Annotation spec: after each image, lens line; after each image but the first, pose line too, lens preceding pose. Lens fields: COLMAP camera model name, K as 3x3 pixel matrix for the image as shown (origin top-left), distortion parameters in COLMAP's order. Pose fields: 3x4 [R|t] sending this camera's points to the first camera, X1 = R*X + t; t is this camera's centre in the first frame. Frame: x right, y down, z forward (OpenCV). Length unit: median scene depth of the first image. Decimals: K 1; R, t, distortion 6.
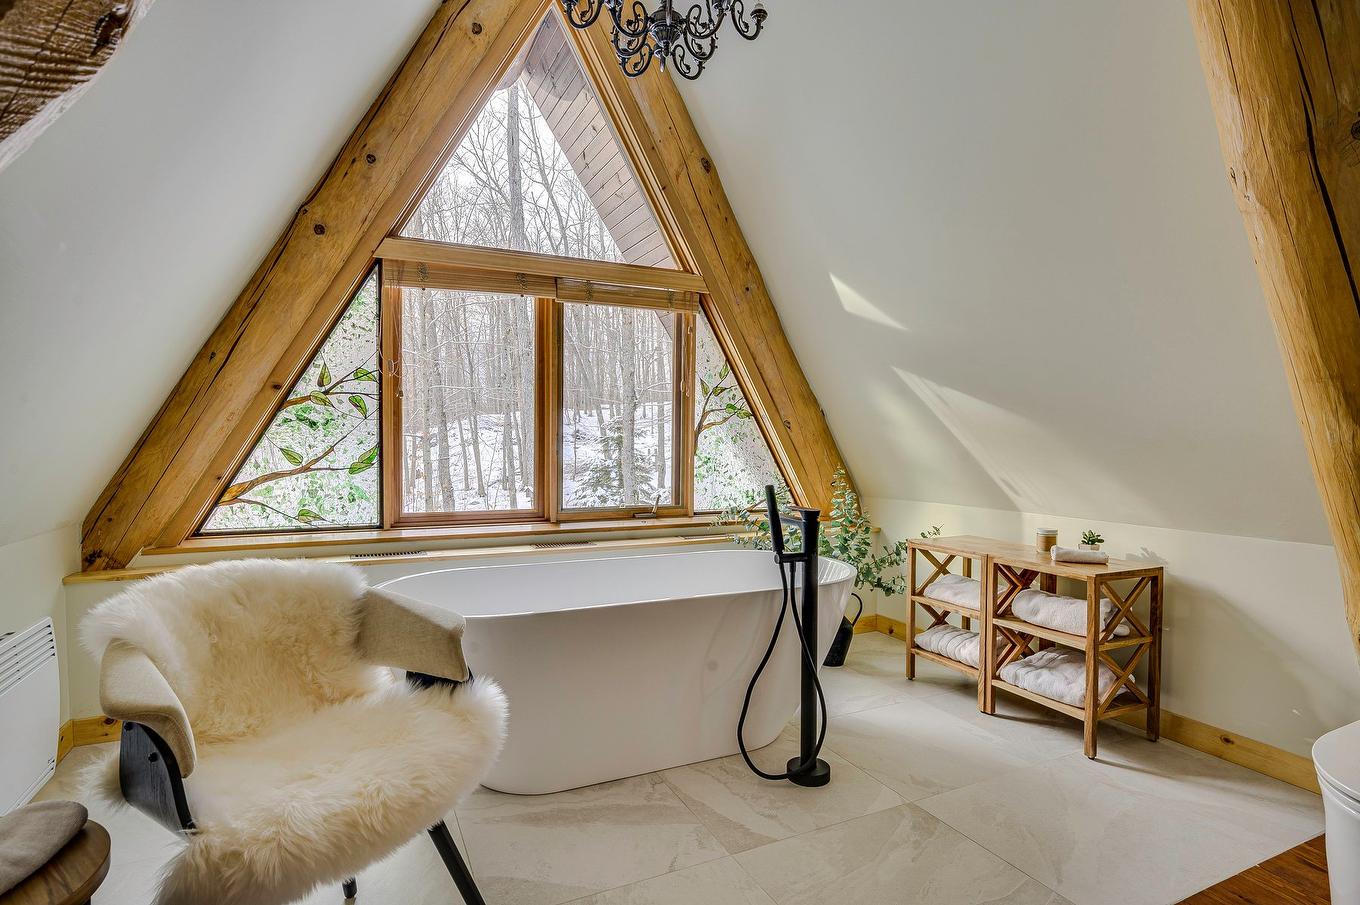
lens RADIAL K [[533.2, 0, 680.3], [0, 533.2, 461.9], [0, 0, 1]] dist [0.000144, -0.000143]
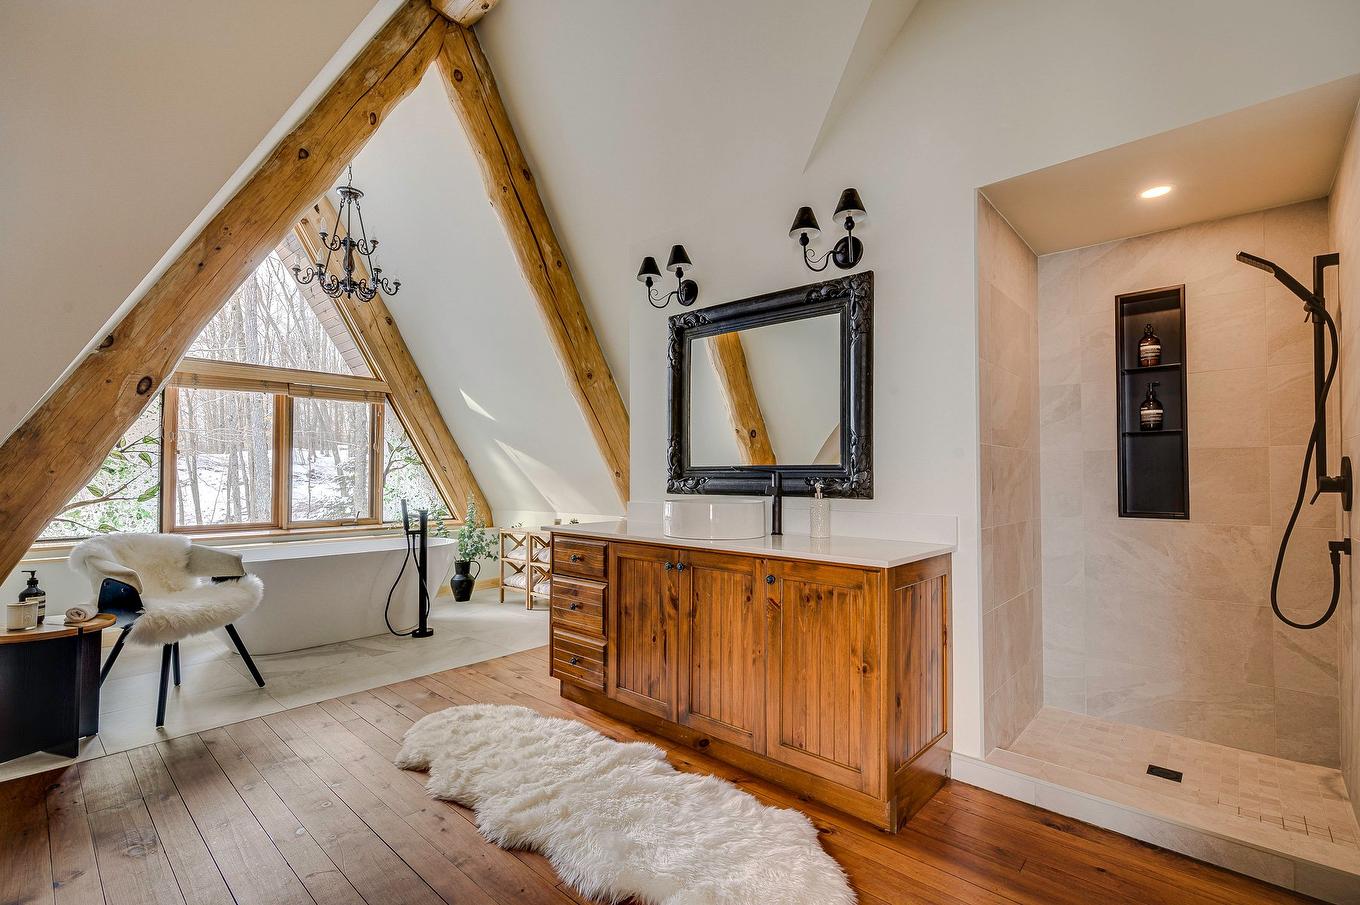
lens RADIAL K [[610.8, 0, 684.3], [0, 610.8, 466.2], [0, 0, 1]] dist [0.000009, -0.000381]
pose [[0.940972, -0.003903, 0.338462, 0.303195], [0.023742, 0.998232, -0.054495, 0.054476], [-0.337651, 0.059314, 0.939401, -1.276172]]
